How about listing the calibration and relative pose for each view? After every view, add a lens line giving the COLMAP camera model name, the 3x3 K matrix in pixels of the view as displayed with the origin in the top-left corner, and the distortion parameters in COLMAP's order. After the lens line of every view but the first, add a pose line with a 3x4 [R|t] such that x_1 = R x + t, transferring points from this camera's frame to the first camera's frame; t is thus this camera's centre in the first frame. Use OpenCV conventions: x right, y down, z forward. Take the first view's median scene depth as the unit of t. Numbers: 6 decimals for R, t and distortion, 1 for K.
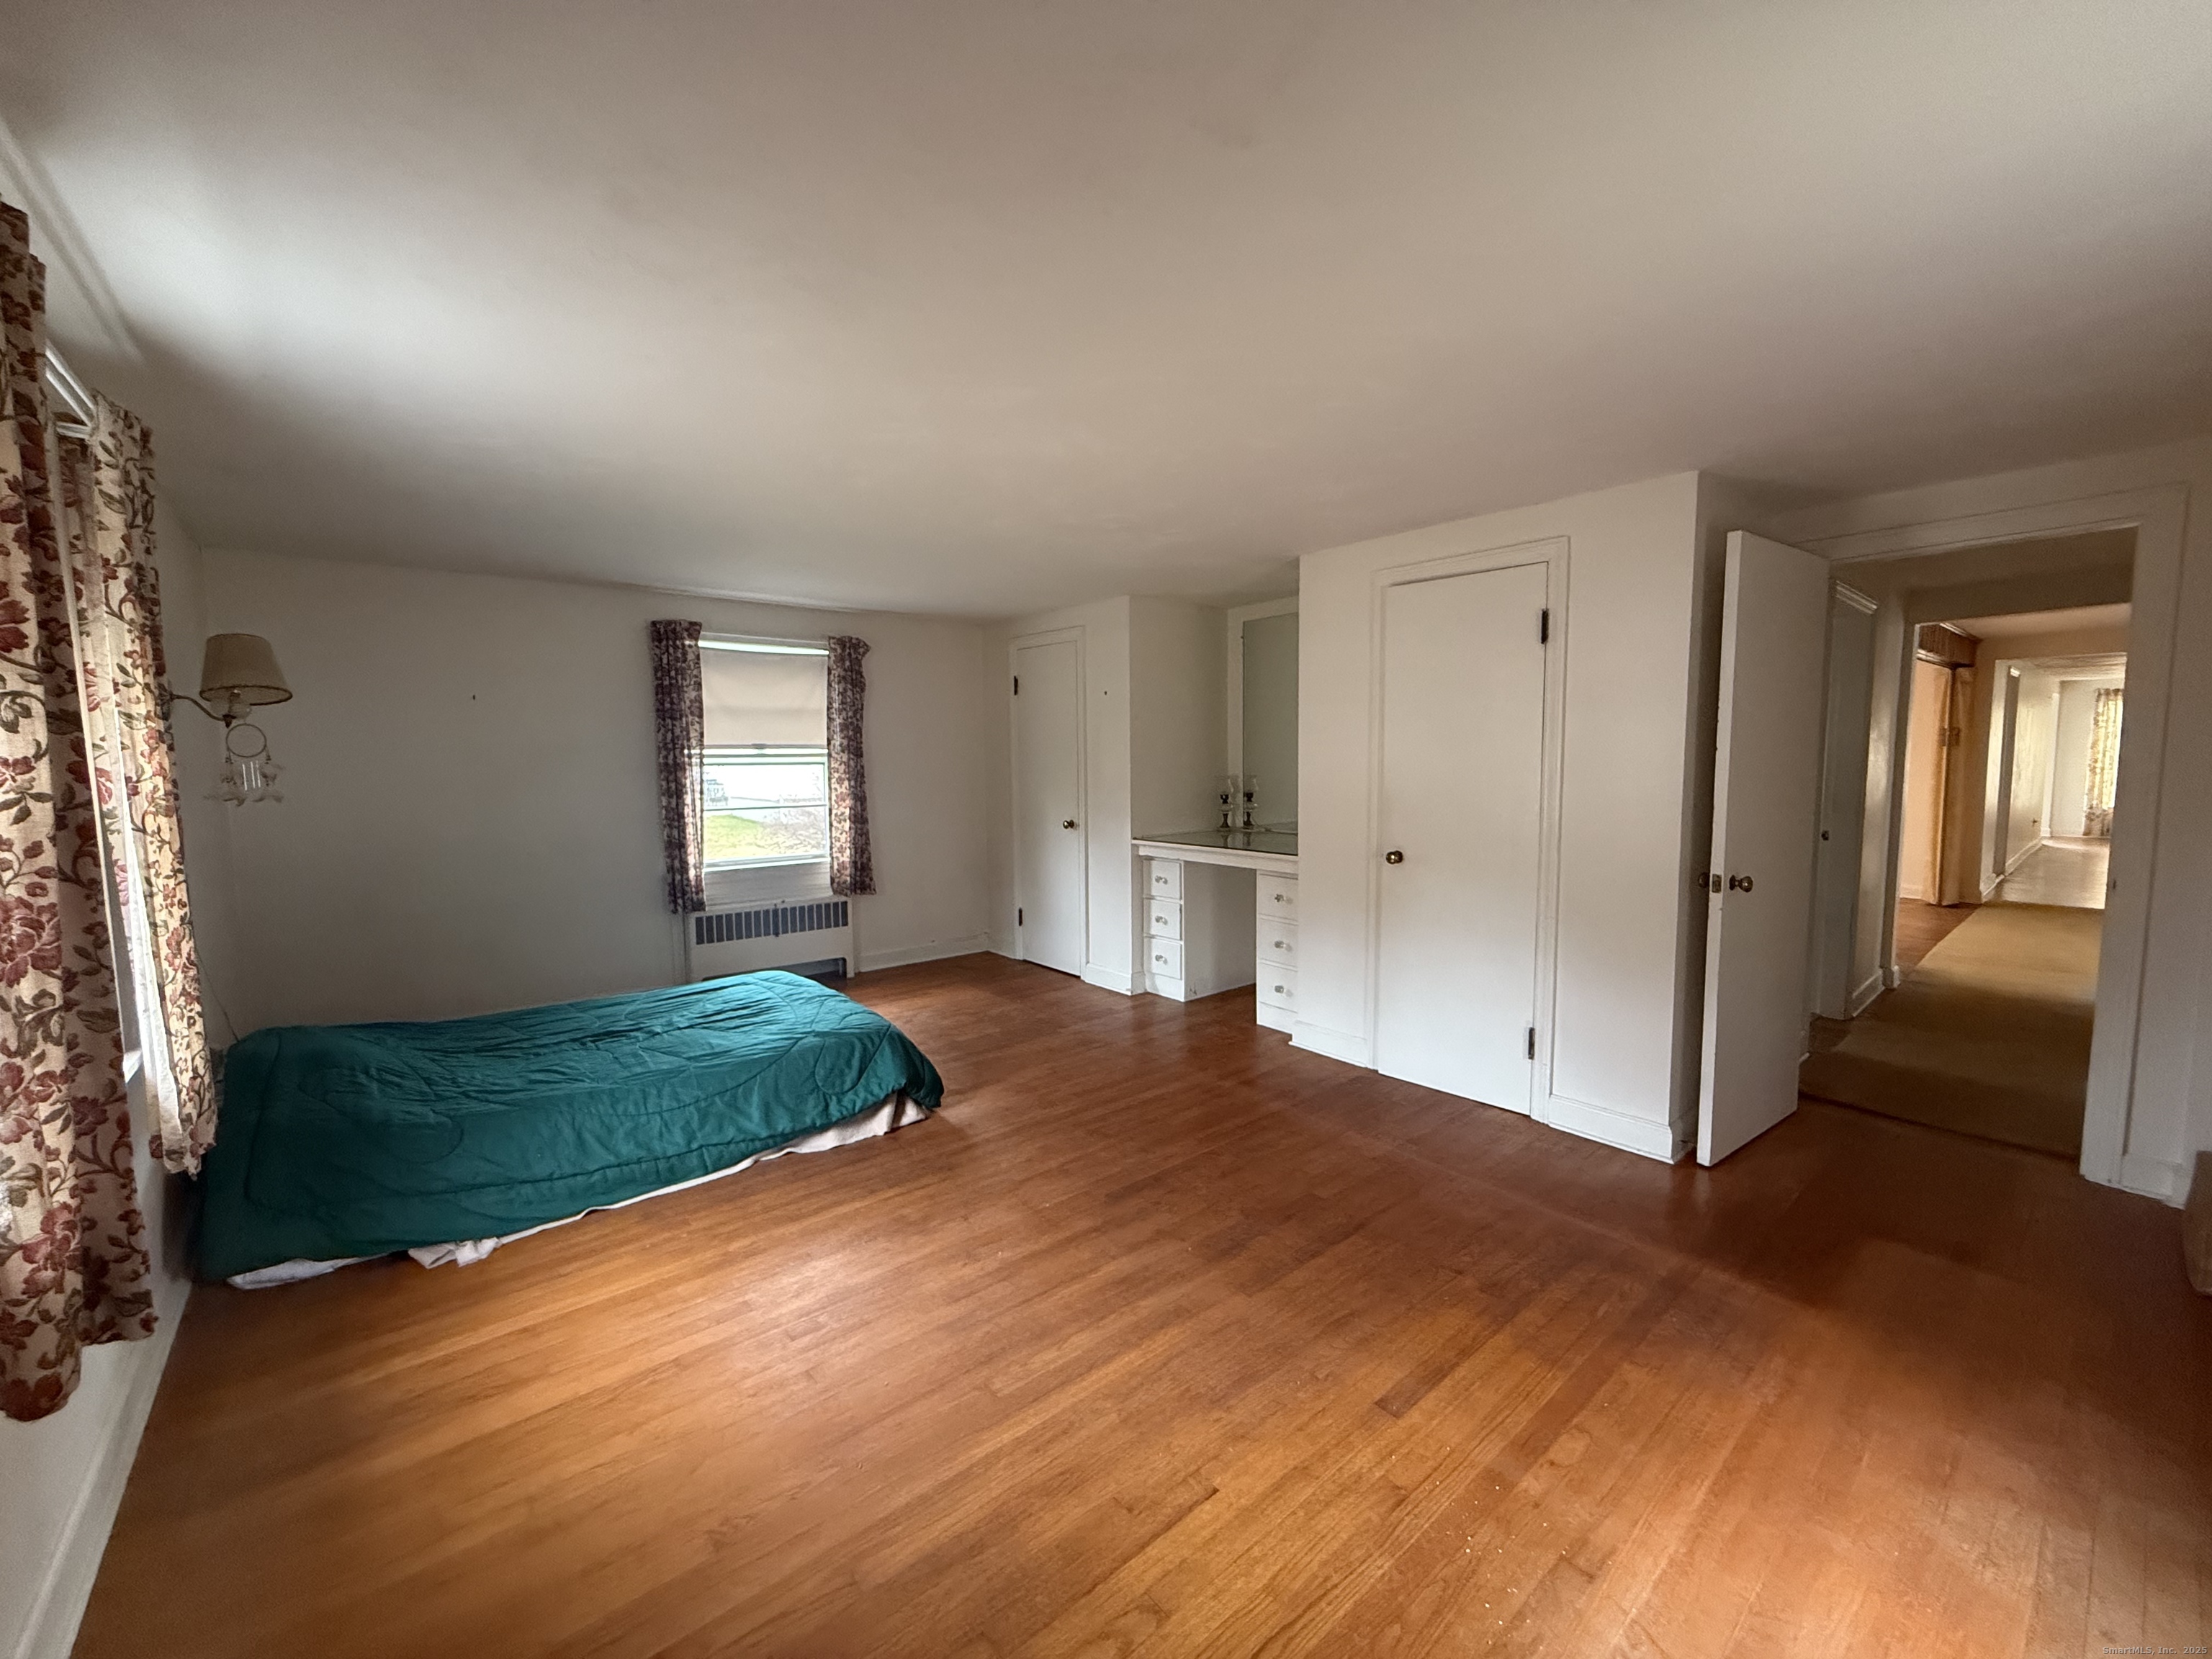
lens RADIAL K [[878.9, 0, 1117.3], [0, 878.9, 832.0], [0, 0, 1]] dist [0.000994, 0.000476]
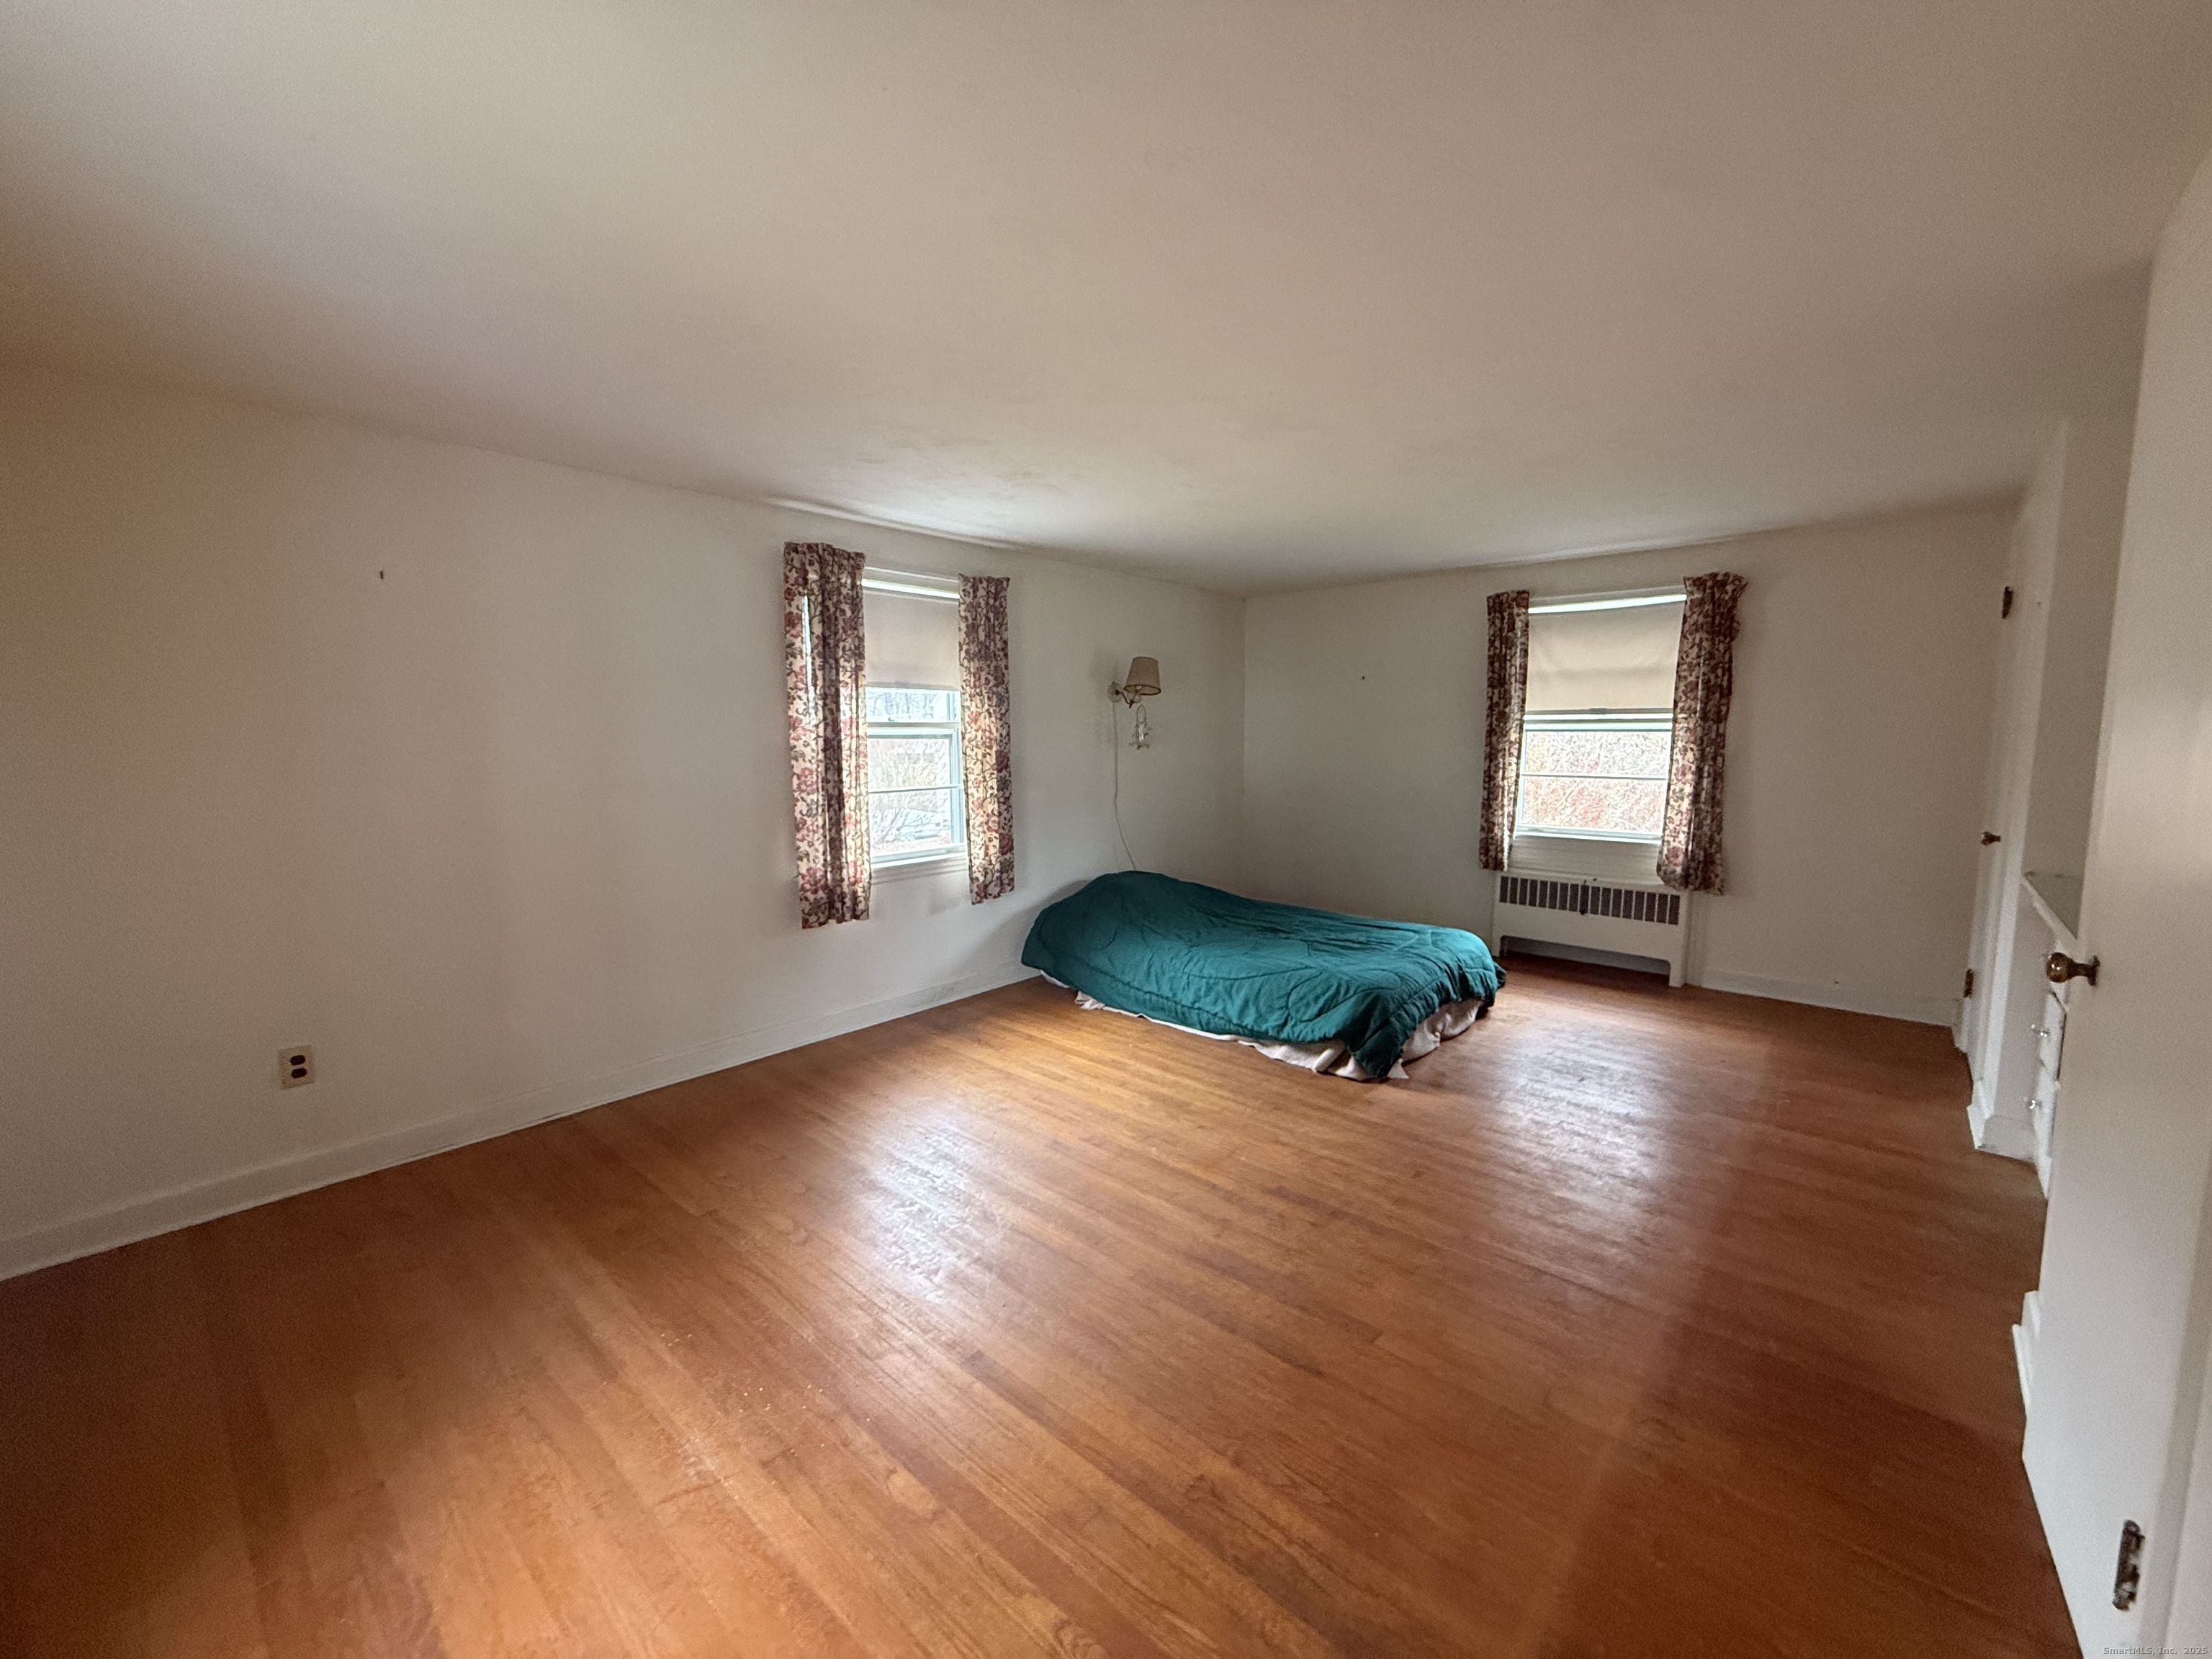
lens RADIAL K [[878.9, 0, 1091.4], [0, 878.9, 832.3], [0, 0, 1]] dist [0.000994, 0.000476]
pose [[0.142581, 0.122742, -0.982143, 0.708955], [-0.083068, 0.990264, 0.111698, -0.046429], [0.986291, 0.065658, 0.151389, 0.528179]]
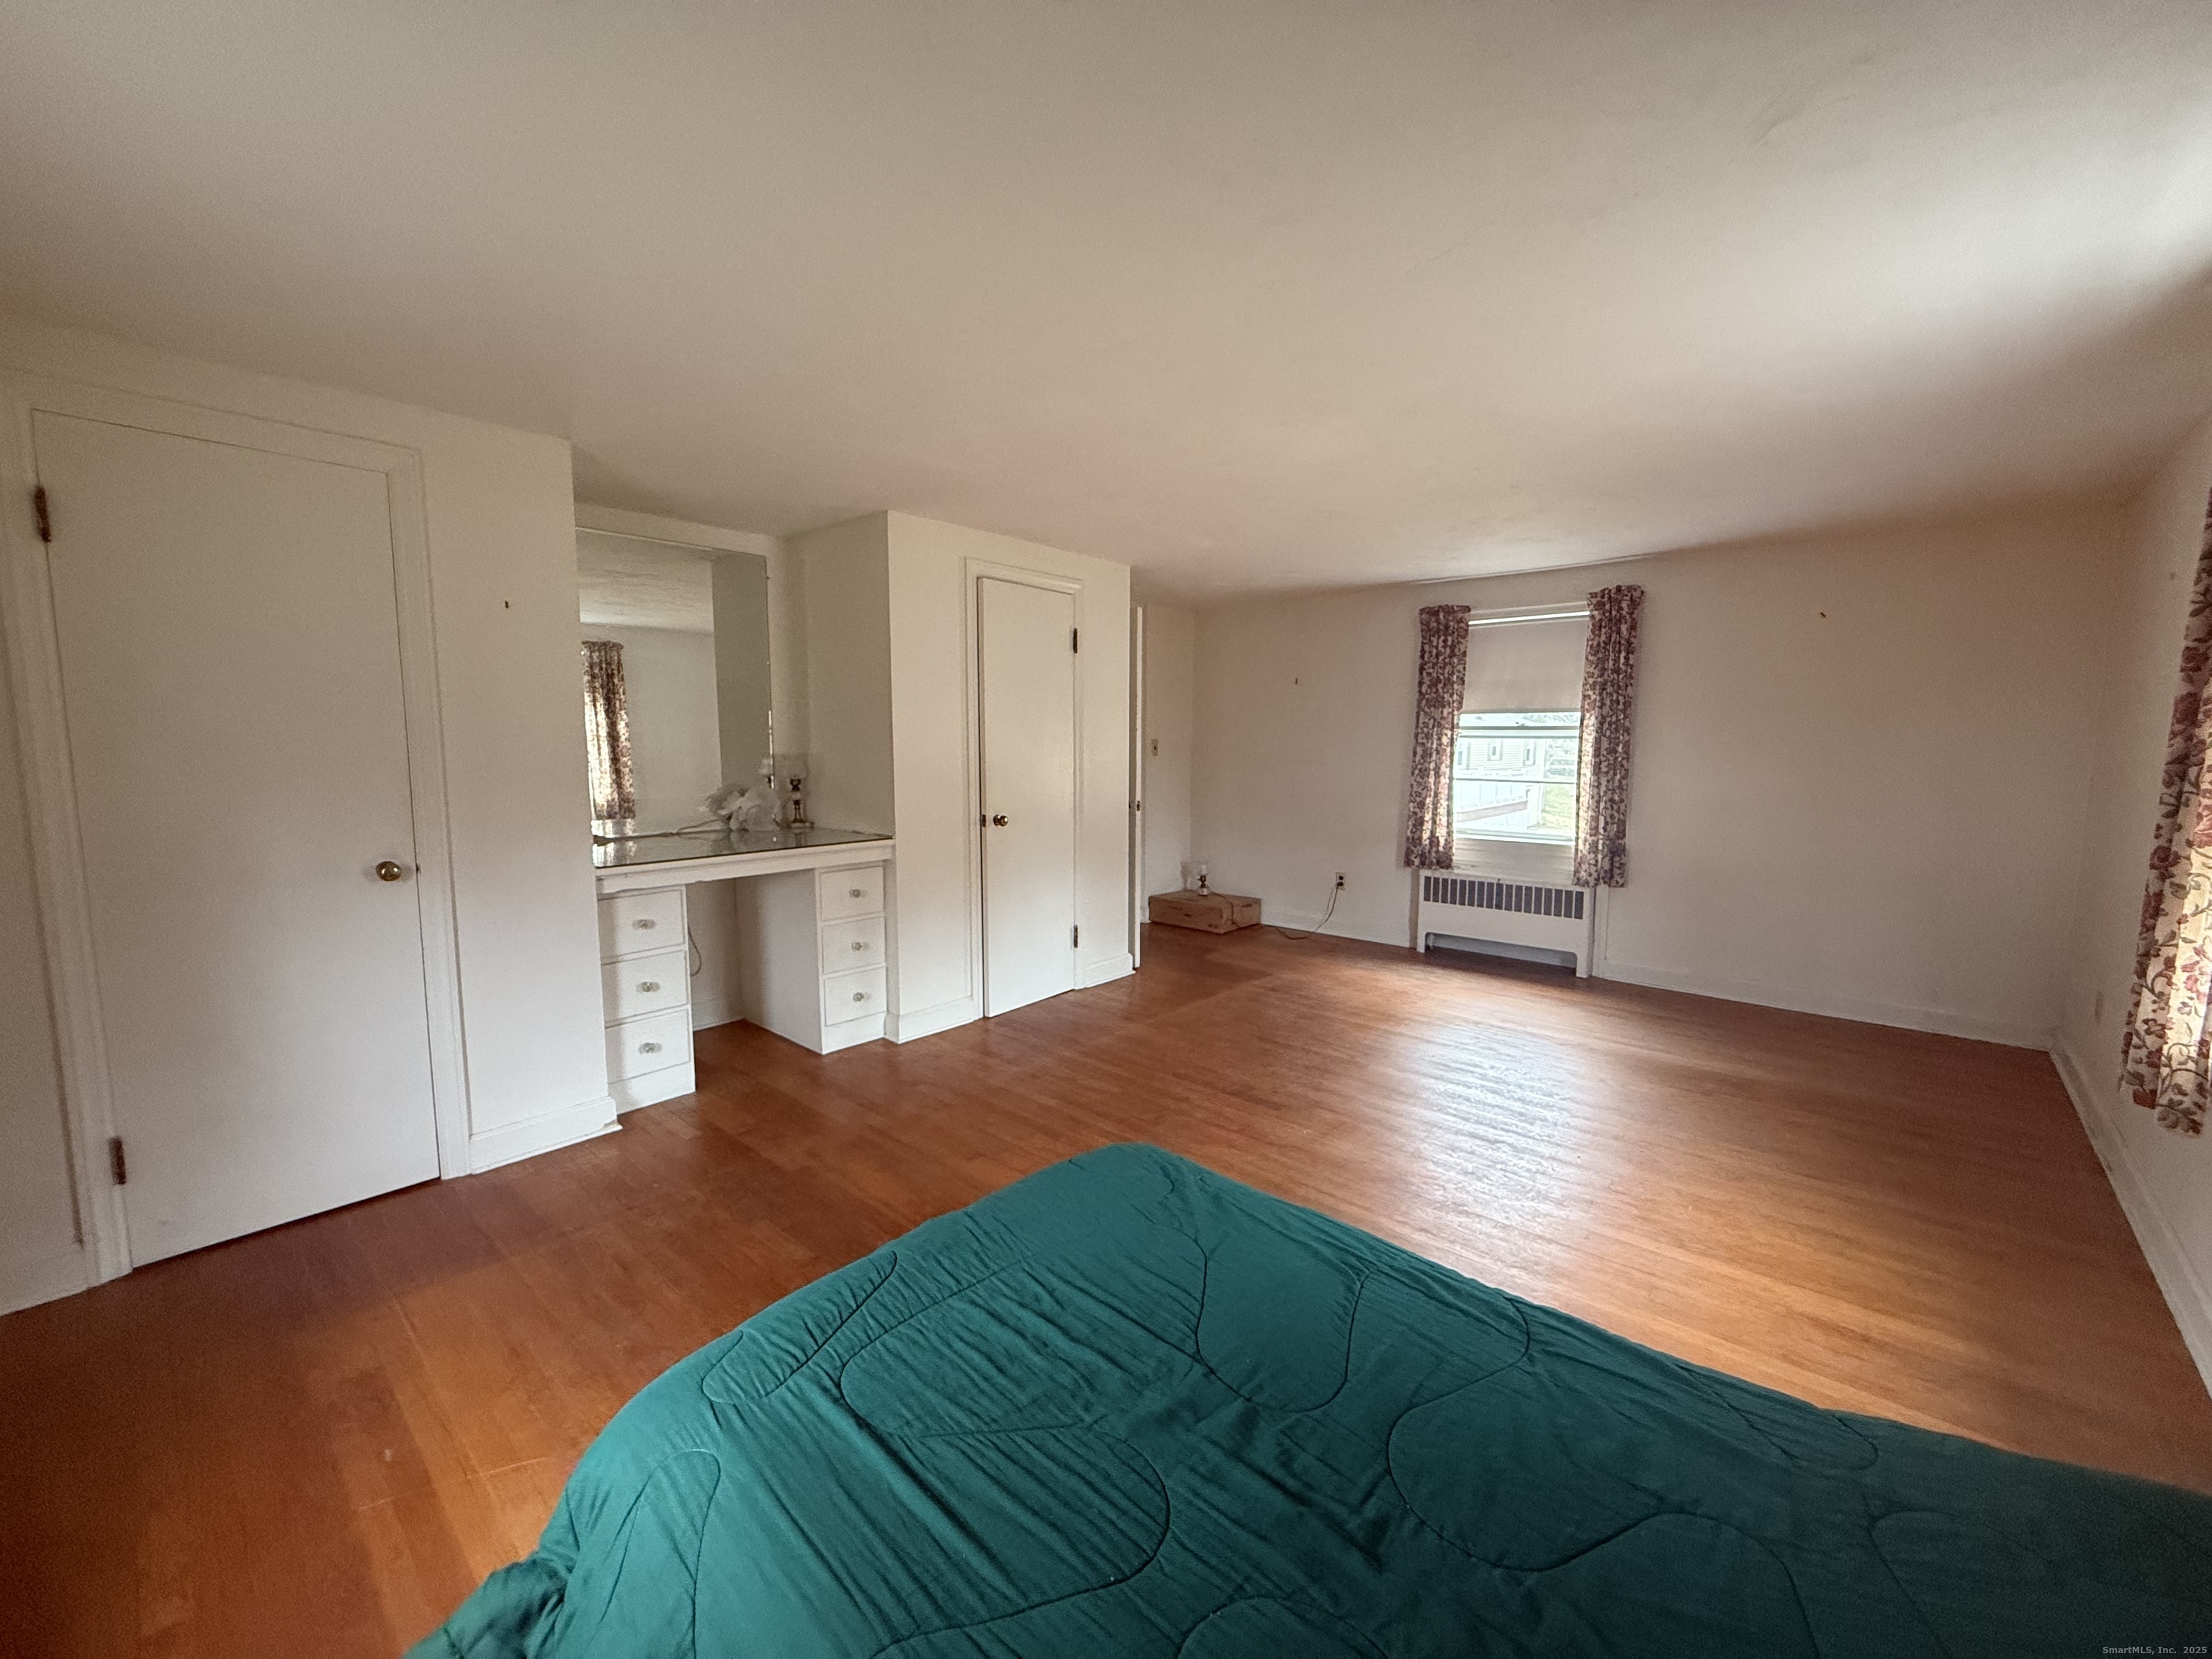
lens RADIAL K [[878.9, 0, 1086.6], [0, 878.9, 830.8], [0, 0, 1]] dist [0.000994, 0.000476]
pose [[-0.123021, -0.097257, 0.987627, -0.906225], [0.085725, 0.990425, 0.108211, -0.078299], [-0.988695, 0.097977, -0.113505, 1.123859]]
